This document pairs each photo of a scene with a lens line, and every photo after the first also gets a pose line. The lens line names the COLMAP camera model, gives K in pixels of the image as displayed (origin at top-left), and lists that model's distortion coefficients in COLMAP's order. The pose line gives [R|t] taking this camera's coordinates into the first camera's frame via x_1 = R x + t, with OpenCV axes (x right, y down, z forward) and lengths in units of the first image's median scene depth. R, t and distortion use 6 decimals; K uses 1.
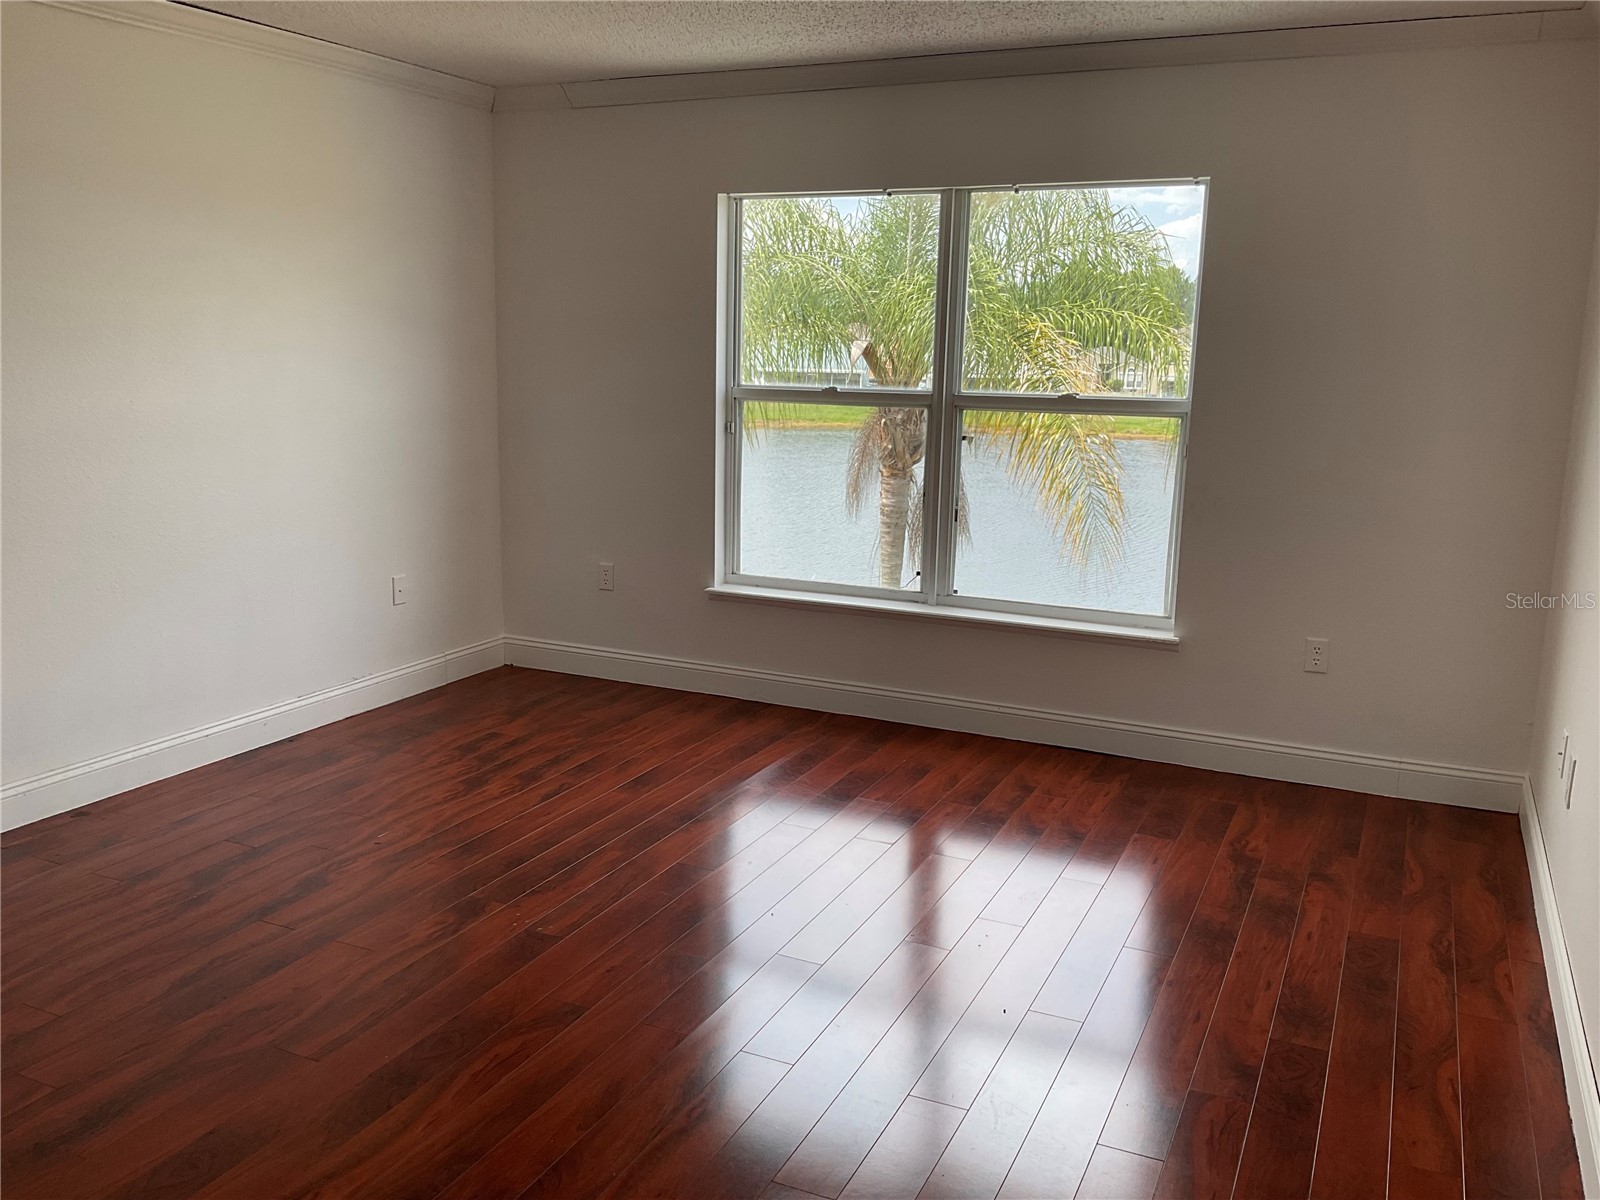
lens RADIAL K [[1334.6, 0, 814.0], [0, 1334.6, 615.6], [0, 0, 1]] dist [0.029793, -0.080816]
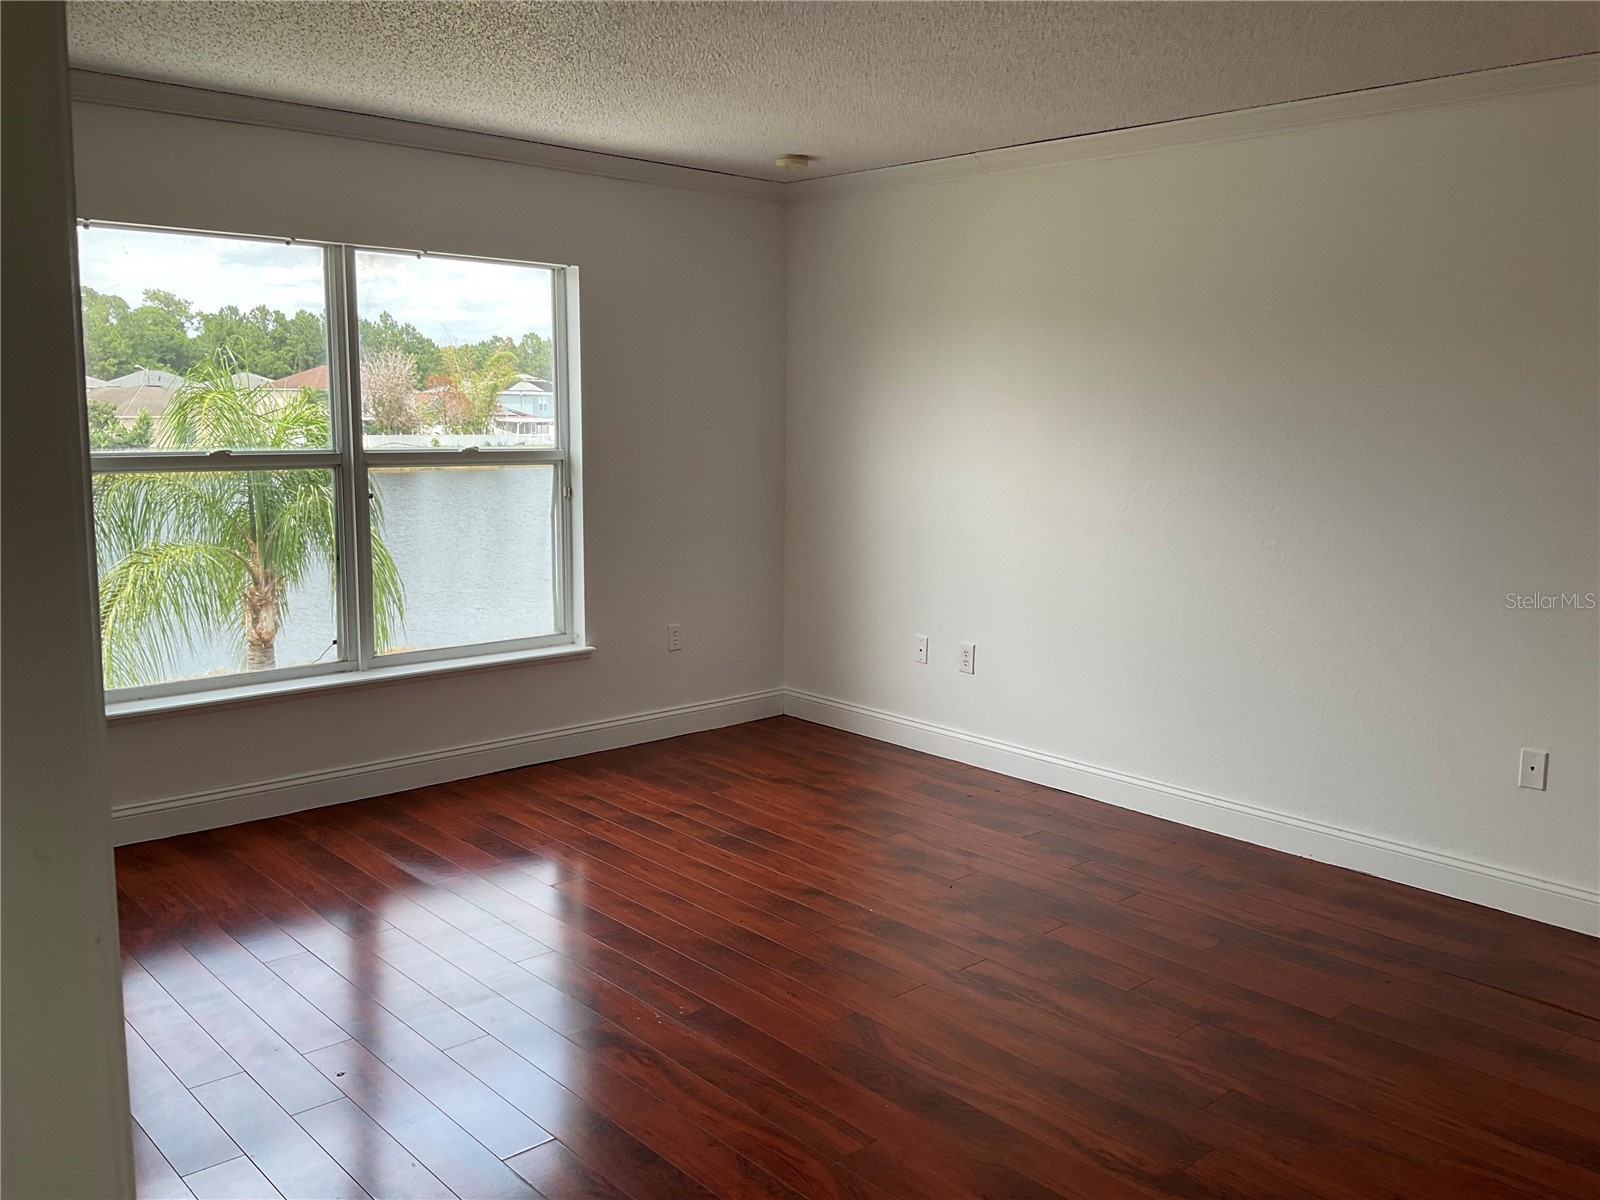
lens RADIAL K [[1334.6, 0, 794.7], [0, 1334.6, 595.1], [0, 0, 1]] dist [0.029793, -0.080816]
pose [[0.348491, -0.139547, 0.926866, -0.712750], [0.178533, 0.980634, 0.080515, -0.086482], [-0.920152, 0.137418, 0.366656, 0.365693]]
